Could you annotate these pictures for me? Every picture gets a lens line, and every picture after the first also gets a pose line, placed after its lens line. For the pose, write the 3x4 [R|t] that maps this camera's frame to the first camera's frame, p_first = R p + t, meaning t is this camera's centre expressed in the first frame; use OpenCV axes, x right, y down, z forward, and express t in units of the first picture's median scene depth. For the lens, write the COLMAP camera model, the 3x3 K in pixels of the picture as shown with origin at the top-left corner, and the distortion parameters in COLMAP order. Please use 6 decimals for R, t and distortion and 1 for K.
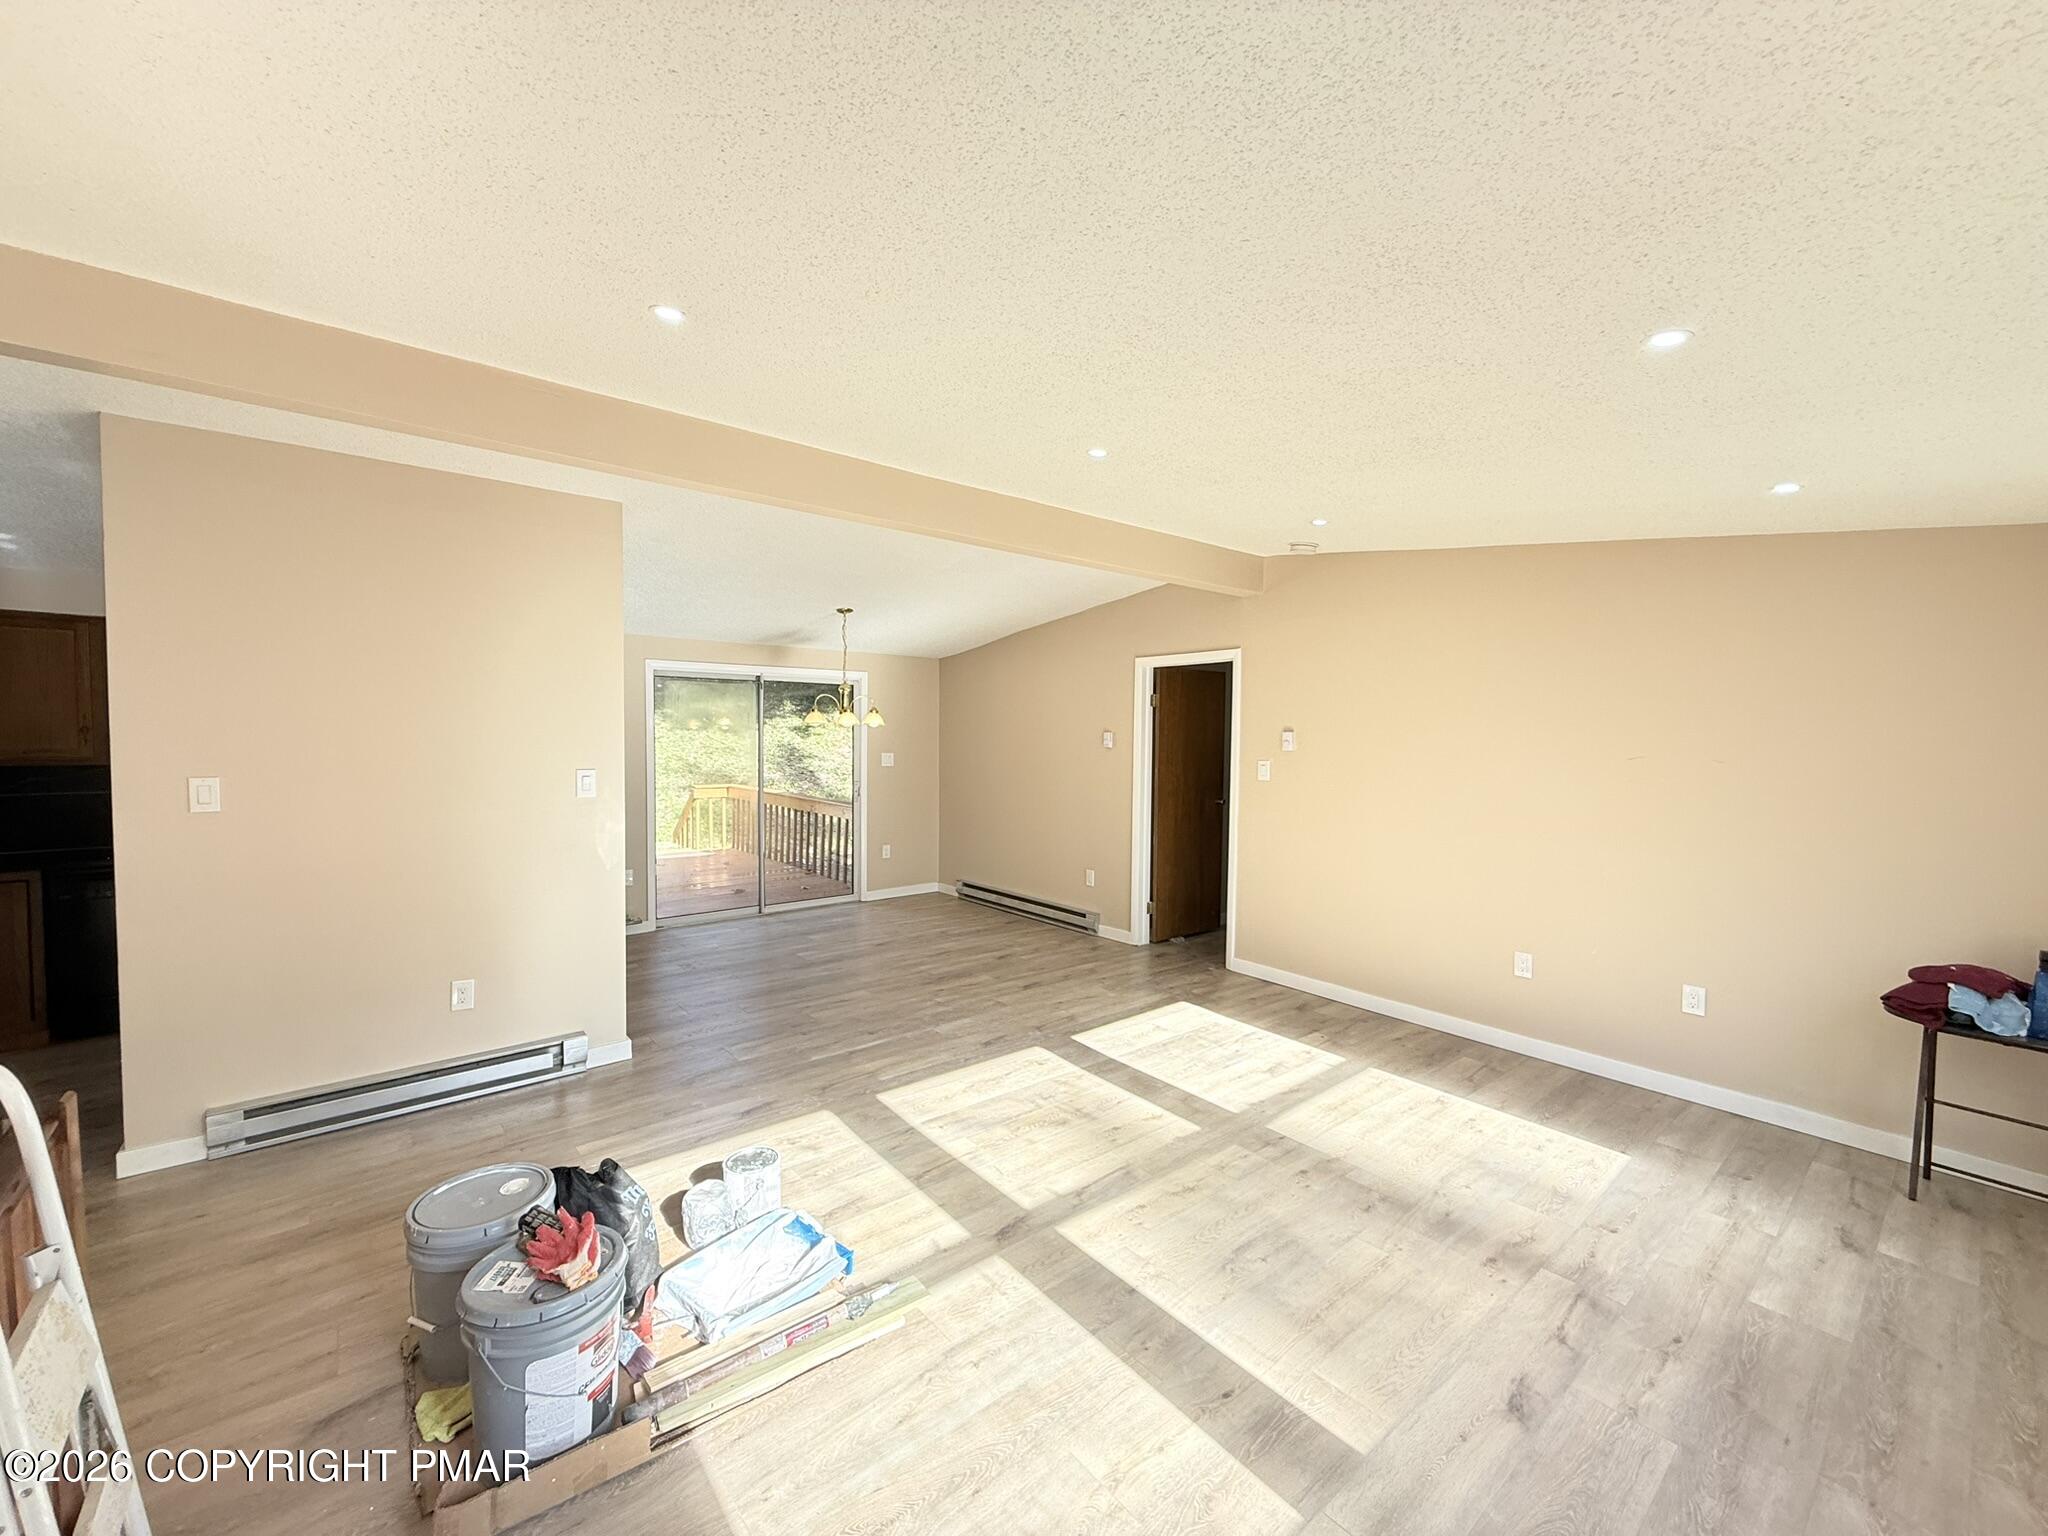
lens RADIAL K [[813.4, 0, 1015.5], [0, 813.4, 766.3], [0, 0, 1]] dist [-0.002431, -0.000166]
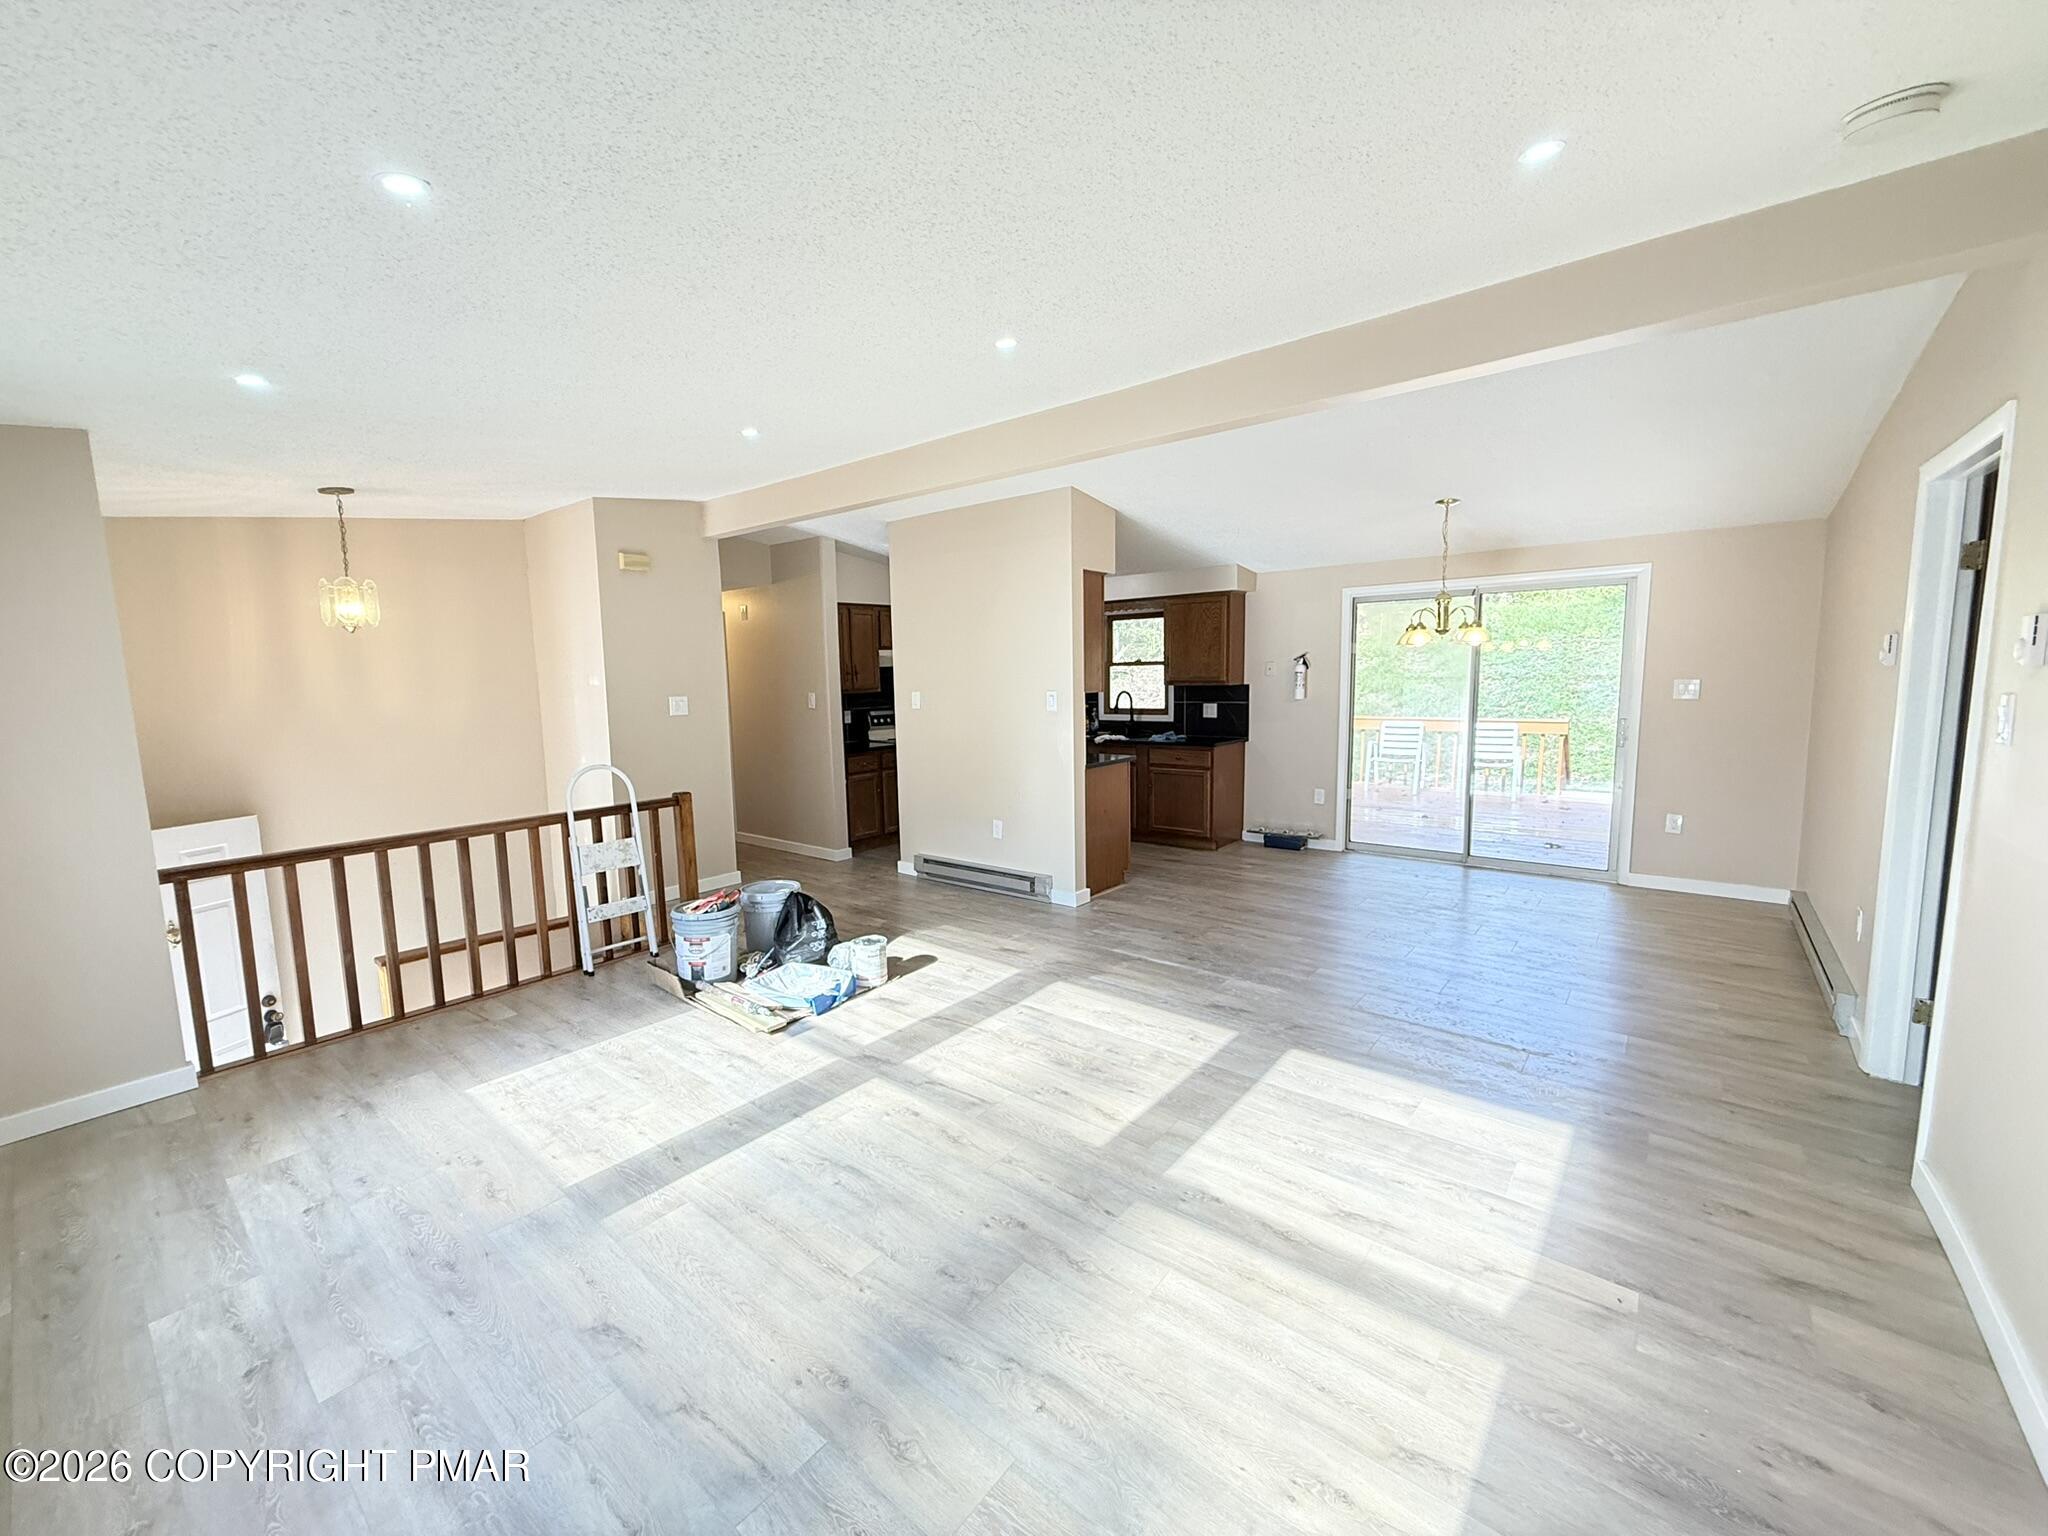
lens RADIAL K [[813.4, 0, 1017.6], [0, 813.4, 771.5], [0, 0, 1]] dist [-0.002431, -0.000166]
pose [[0.197059, 0.106826, -0.974554, 0.900296], [-0.016730, 0.994267, 0.105604, -0.005586], [0.980249, -0.004506, 0.197716, 0.723056]]
